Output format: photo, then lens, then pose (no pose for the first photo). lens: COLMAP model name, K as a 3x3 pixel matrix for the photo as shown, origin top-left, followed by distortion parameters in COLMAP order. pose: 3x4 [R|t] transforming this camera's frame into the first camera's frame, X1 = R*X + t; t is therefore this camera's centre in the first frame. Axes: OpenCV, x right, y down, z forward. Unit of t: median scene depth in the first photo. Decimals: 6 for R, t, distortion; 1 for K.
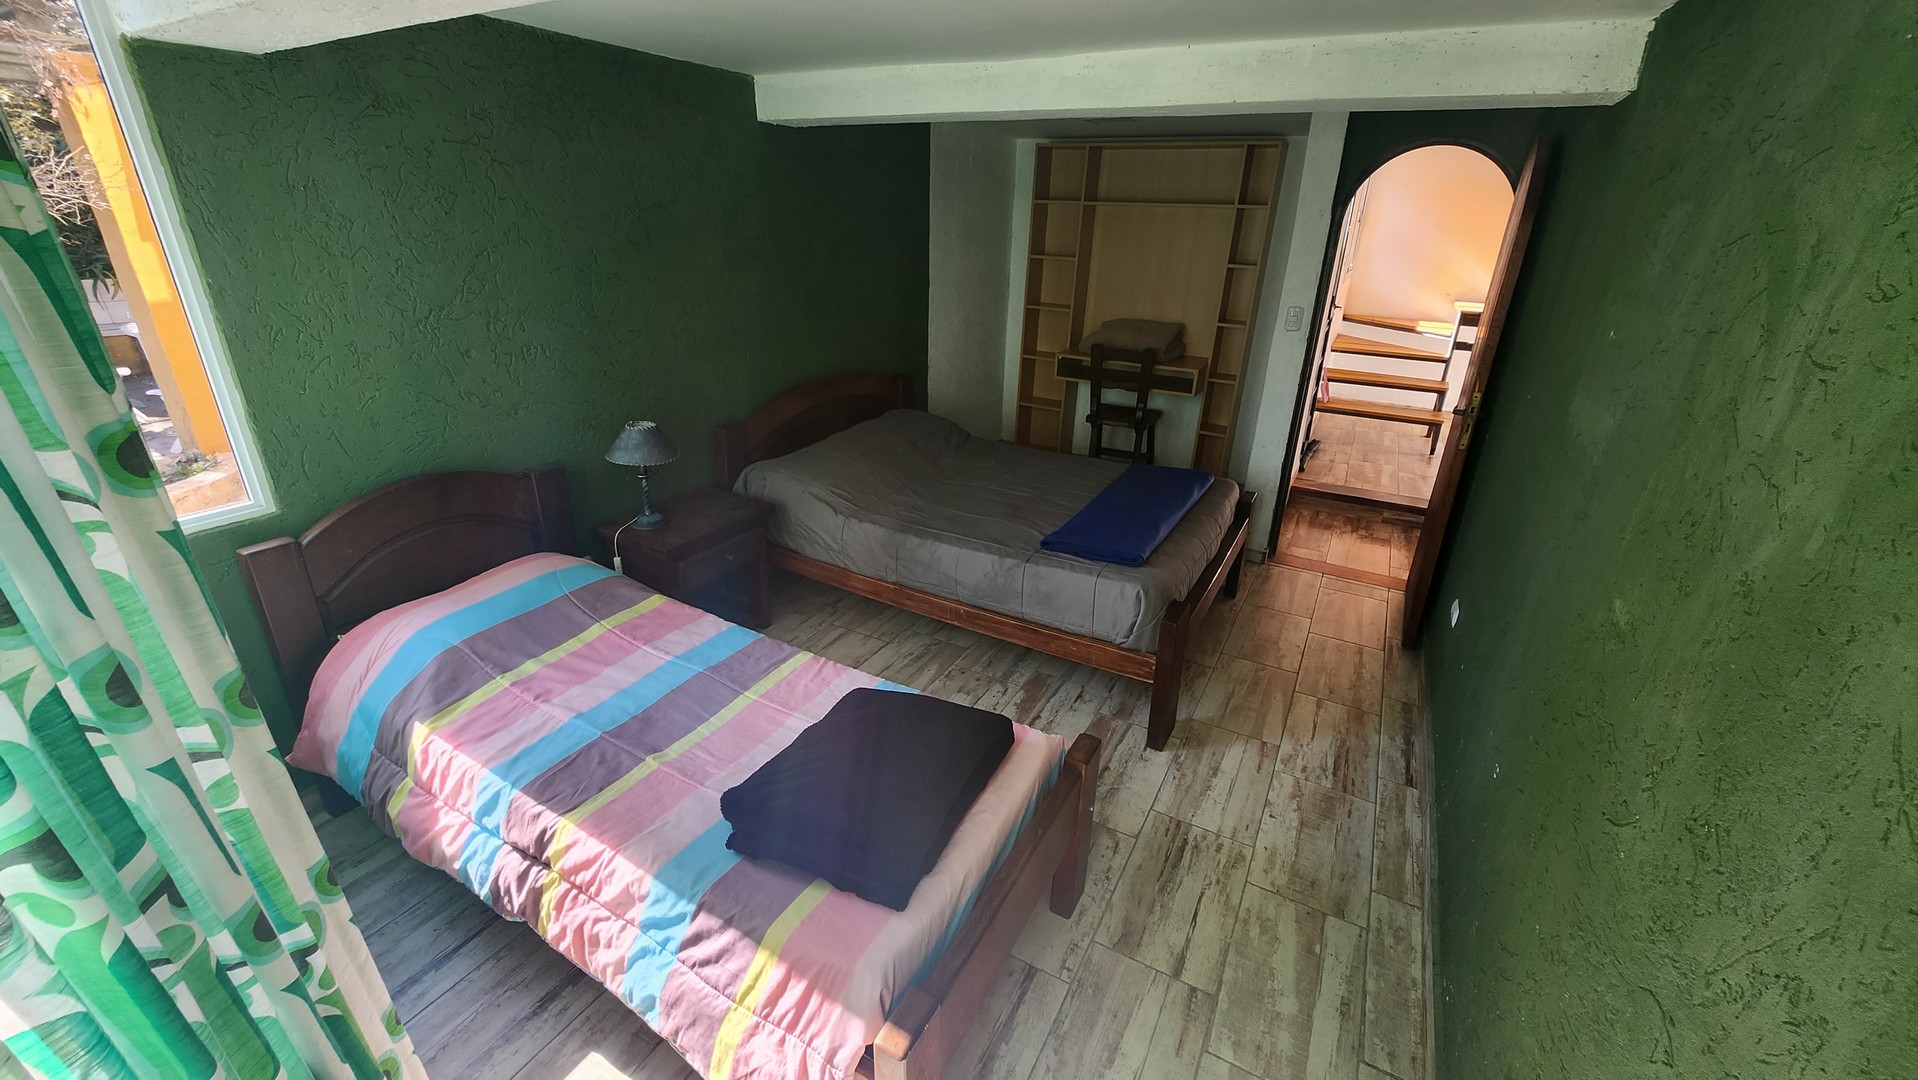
lens RADIAL K [[754.7, 0, 949.5], [0, 754.7, 549.8], [0, 0, 1]] dist [-0.016396, 0.000003]
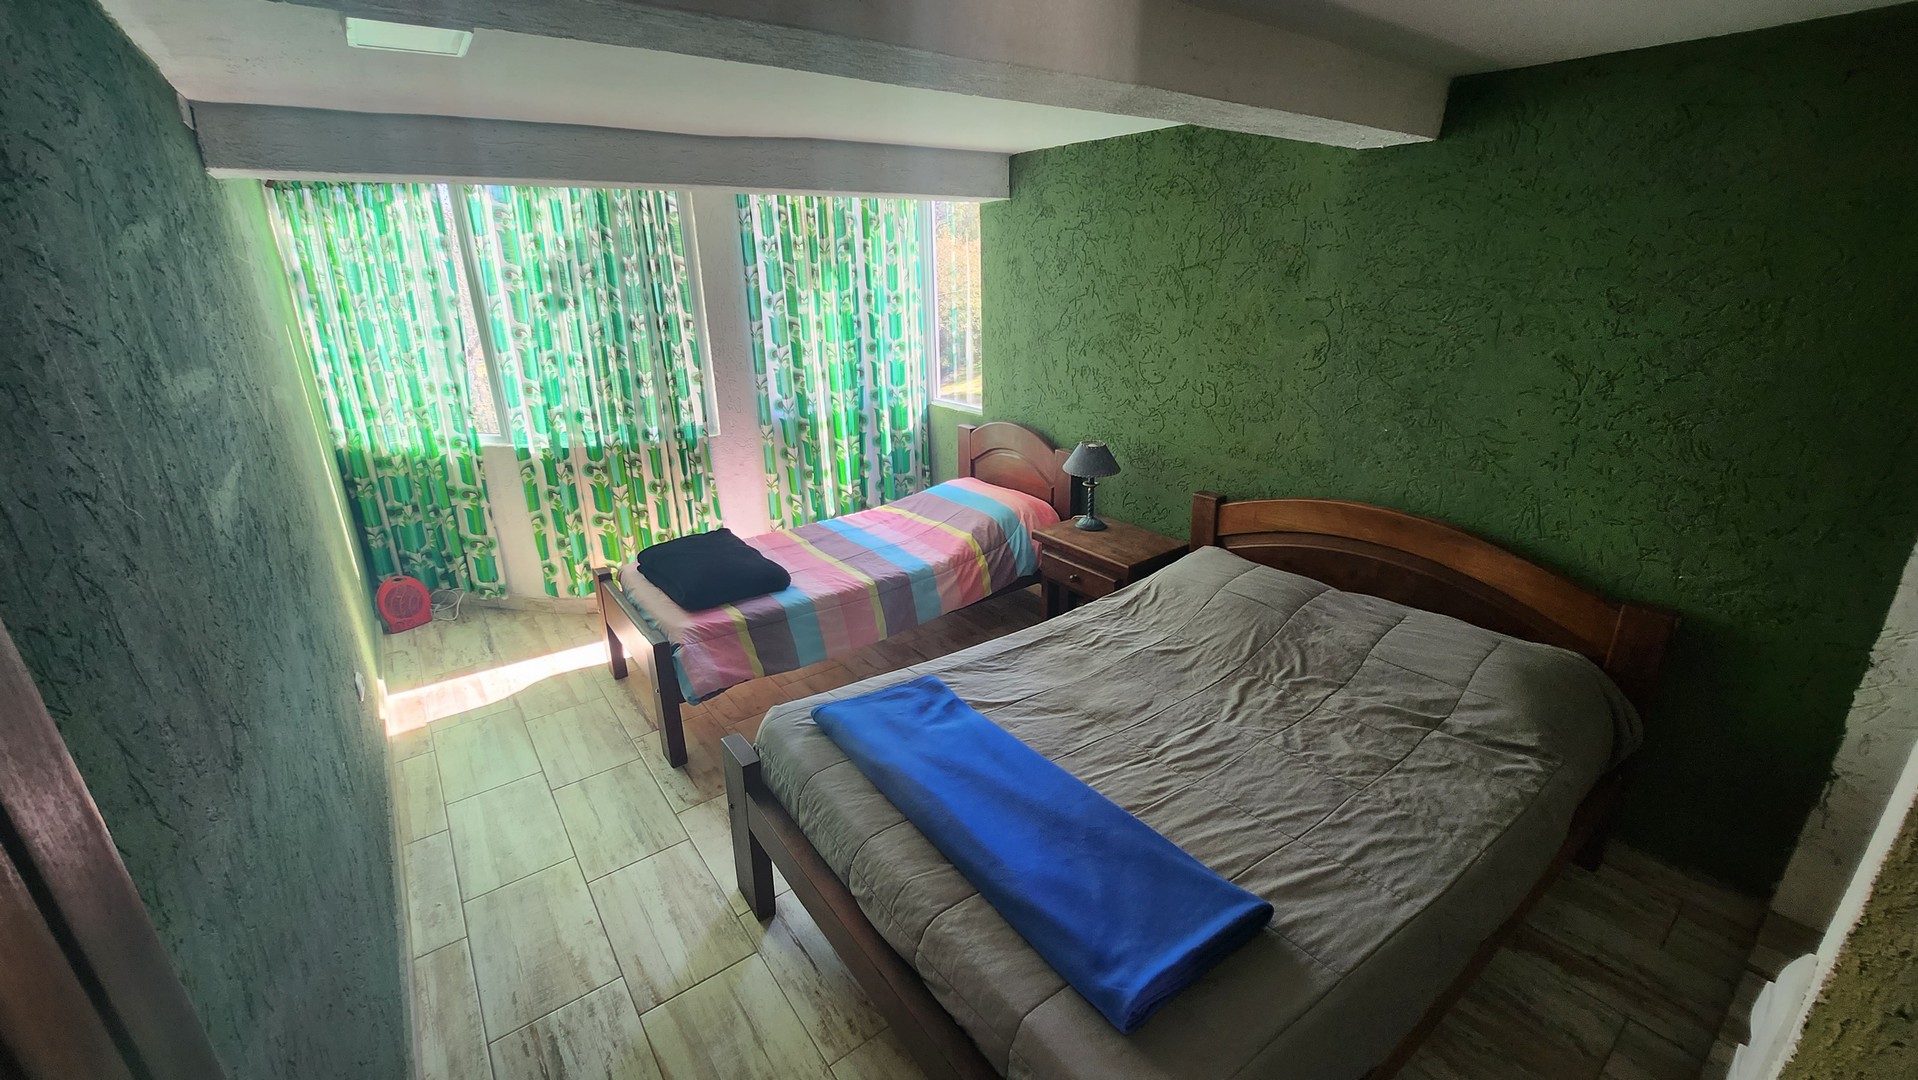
lens RADIAL K [[798.6, 0, 950.8], [0, 798.6, 544.4], [0, 0, 1]] dist [-0.003557, -0.000220]
pose [[-0.423182, 0.283461, -0.860562, 0.887563], [-0.360397, 0.818766, 0.446919, -0.560516], [0.831283, 0.499272, -0.244329, 1.292908]]
